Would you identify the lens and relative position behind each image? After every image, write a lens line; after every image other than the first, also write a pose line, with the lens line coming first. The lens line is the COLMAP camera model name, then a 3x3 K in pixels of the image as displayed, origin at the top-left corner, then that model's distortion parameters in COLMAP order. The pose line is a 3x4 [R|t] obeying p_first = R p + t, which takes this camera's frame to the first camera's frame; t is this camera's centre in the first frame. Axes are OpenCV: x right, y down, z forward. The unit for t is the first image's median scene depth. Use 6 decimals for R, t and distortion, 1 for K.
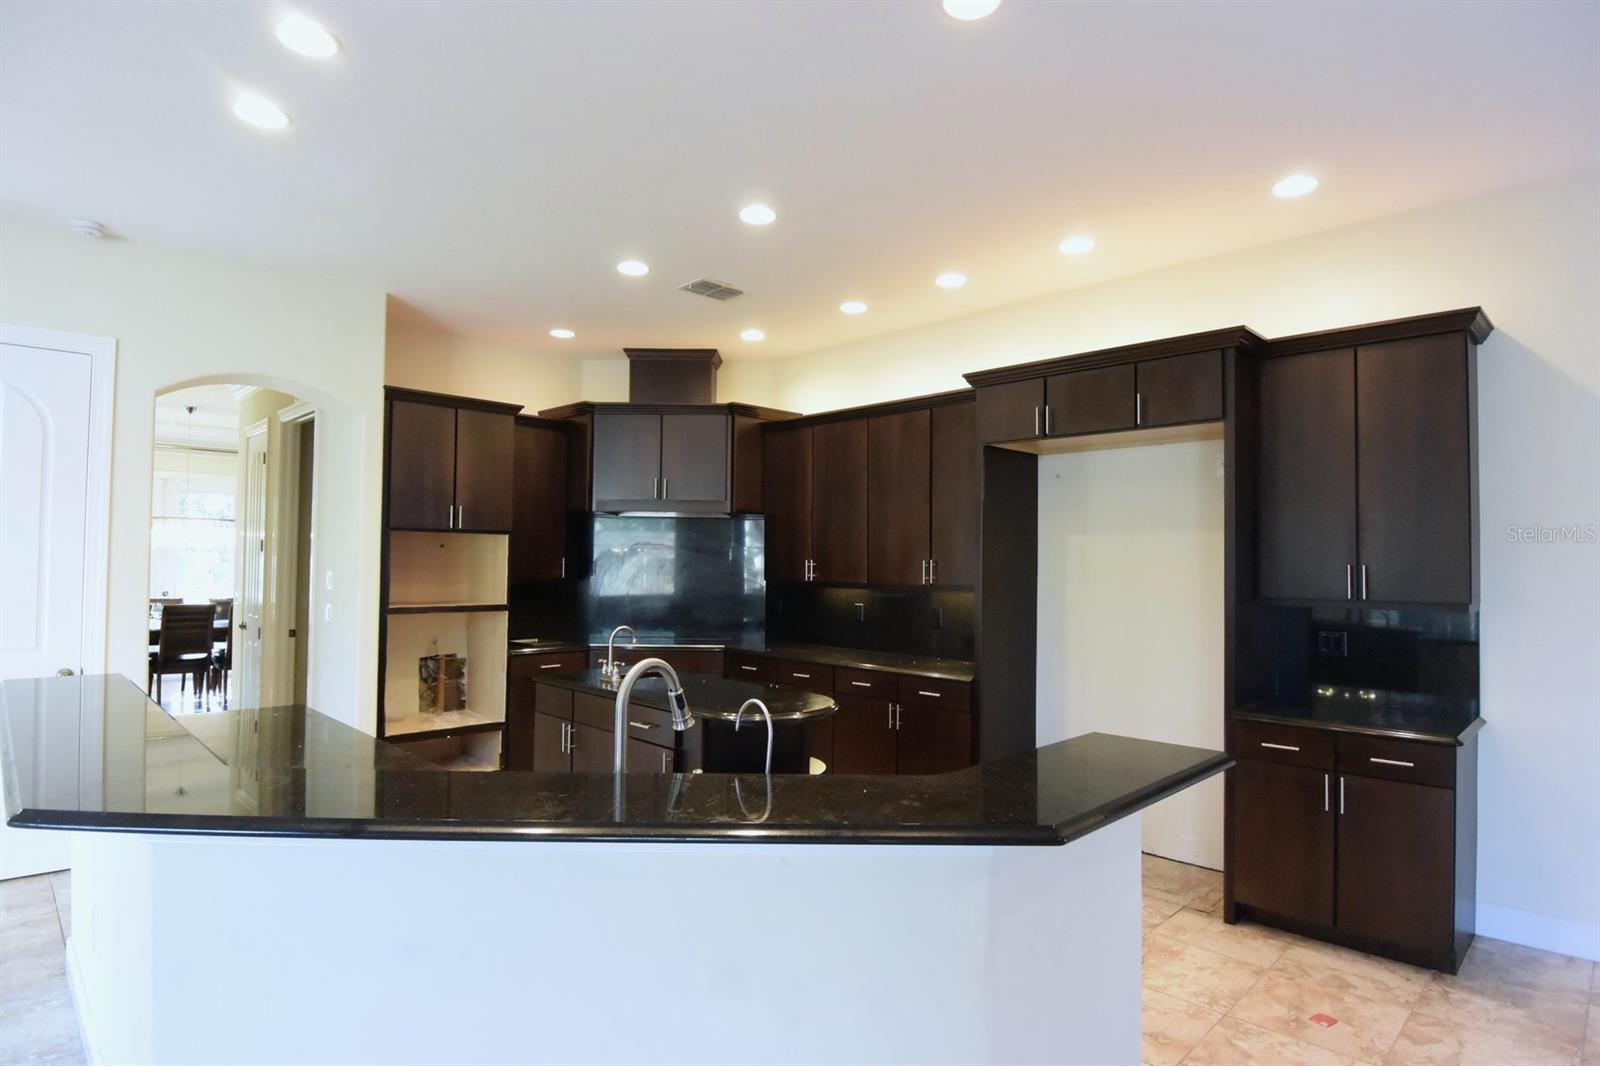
lens RADIAL K [[838.0, 0, 800.0], [0, 838.0, 533.0], [0, 0, 1]] dist [-0.005301, -0.023965]
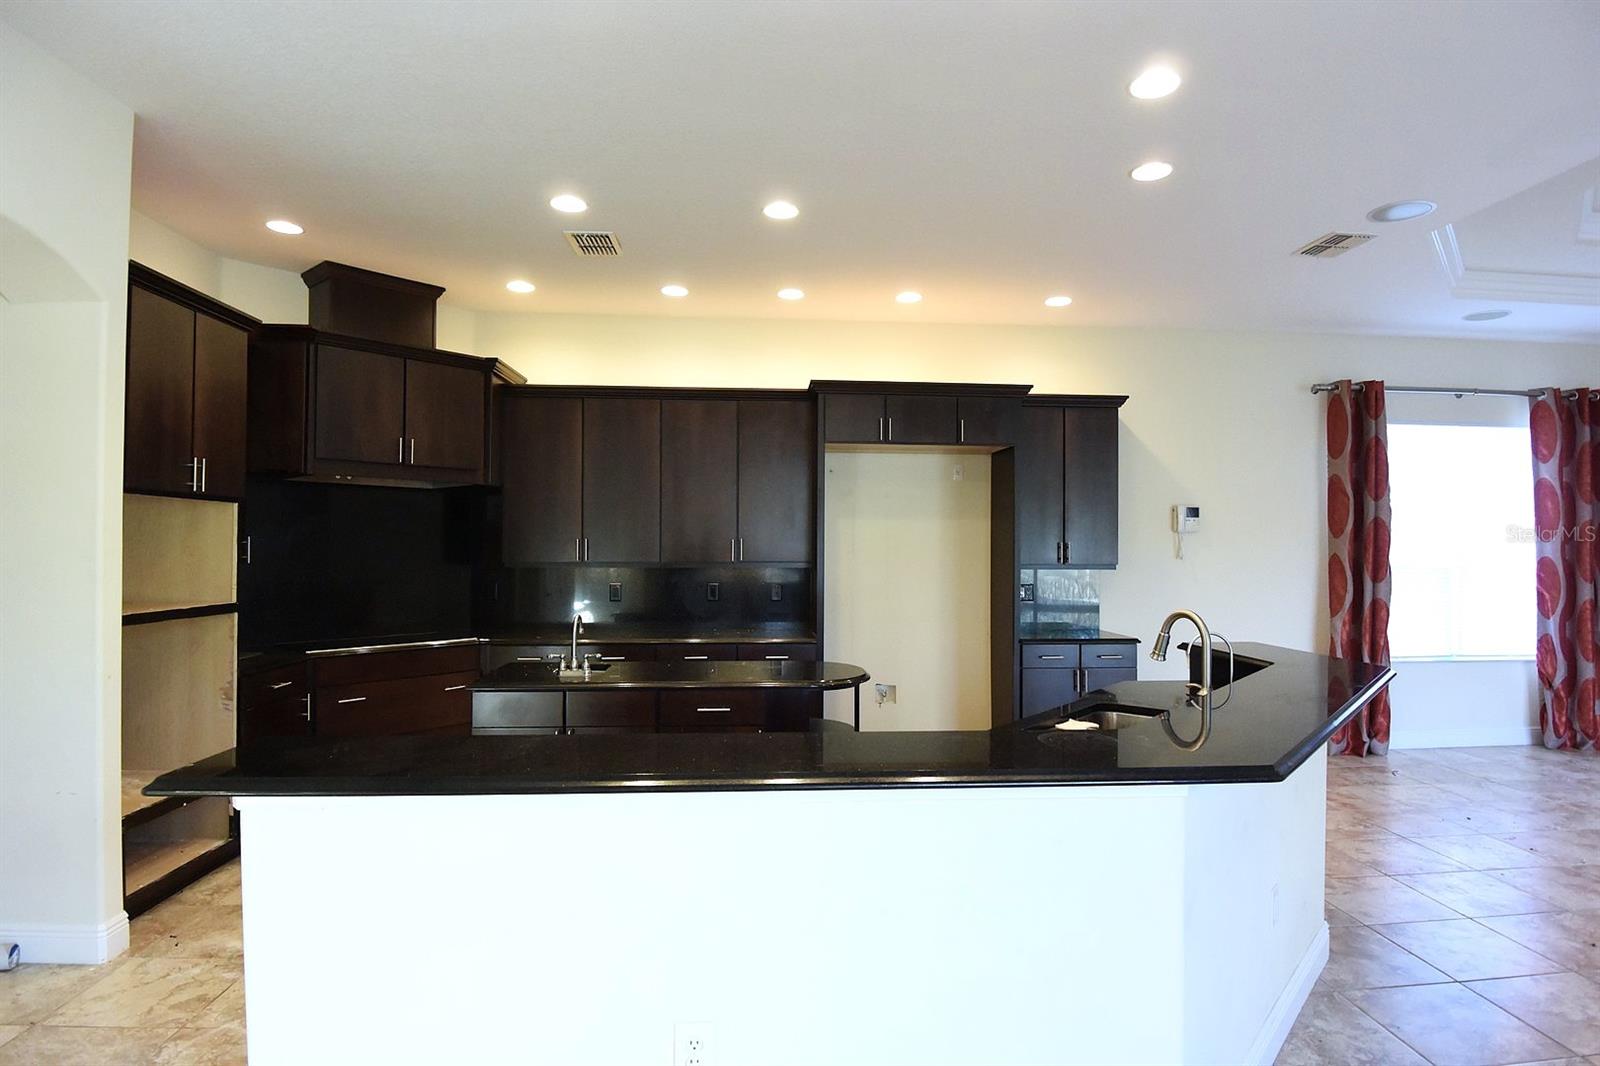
lens RADIAL K [[838.0, 0, 800.0], [0, 838.0, 533.0], [0, 0, 1]] dist [-0.005301, -0.023965]
pose [[0.655486, 0.004380, 0.755194, -0.554084], [-0.023705, 0.999610, 0.014777, 0.005280], [-0.754835, -0.027588, 0.655335, 0.193147]]
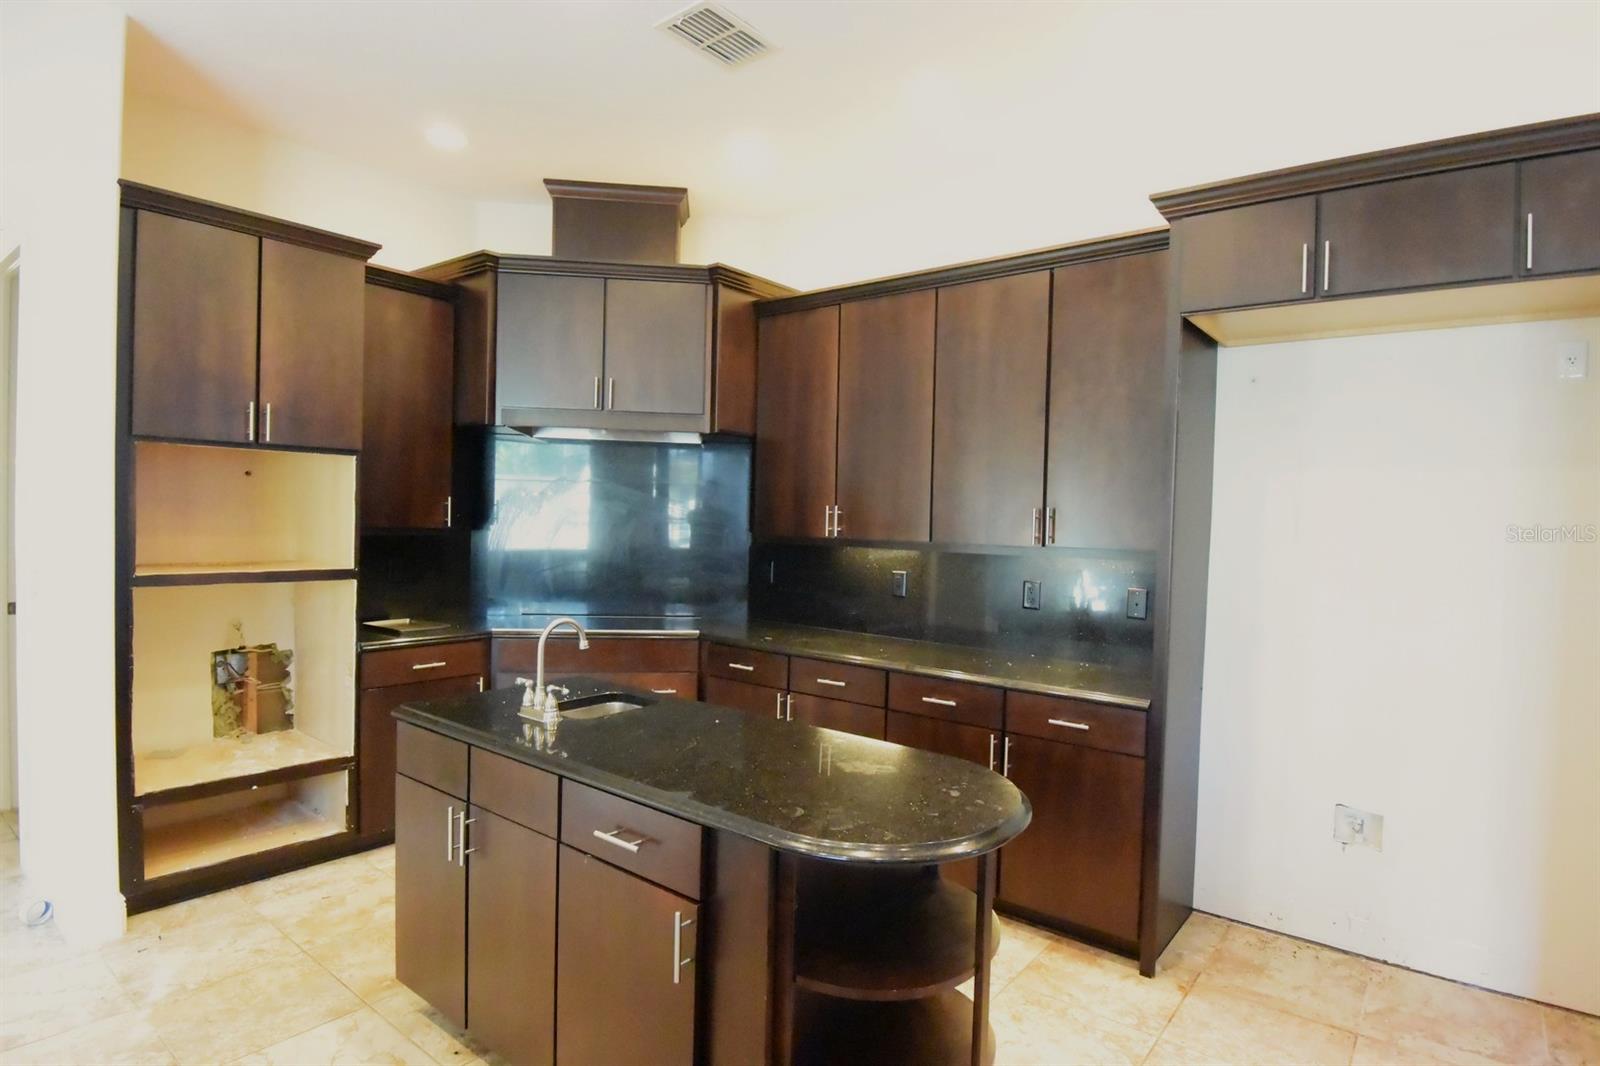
lens RADIAL K [[838.0, 0, 800.0], [0, 838.0, 533.0], [0, 0, 1]] dist [-0.005301, -0.023965]
pose [[0.992612, 0.012773, 0.120655, -0.095624], [-0.019532, 0.998295, 0.055005, 0.017921], [-0.119747, -0.056956, 0.991169, 0.341890]]
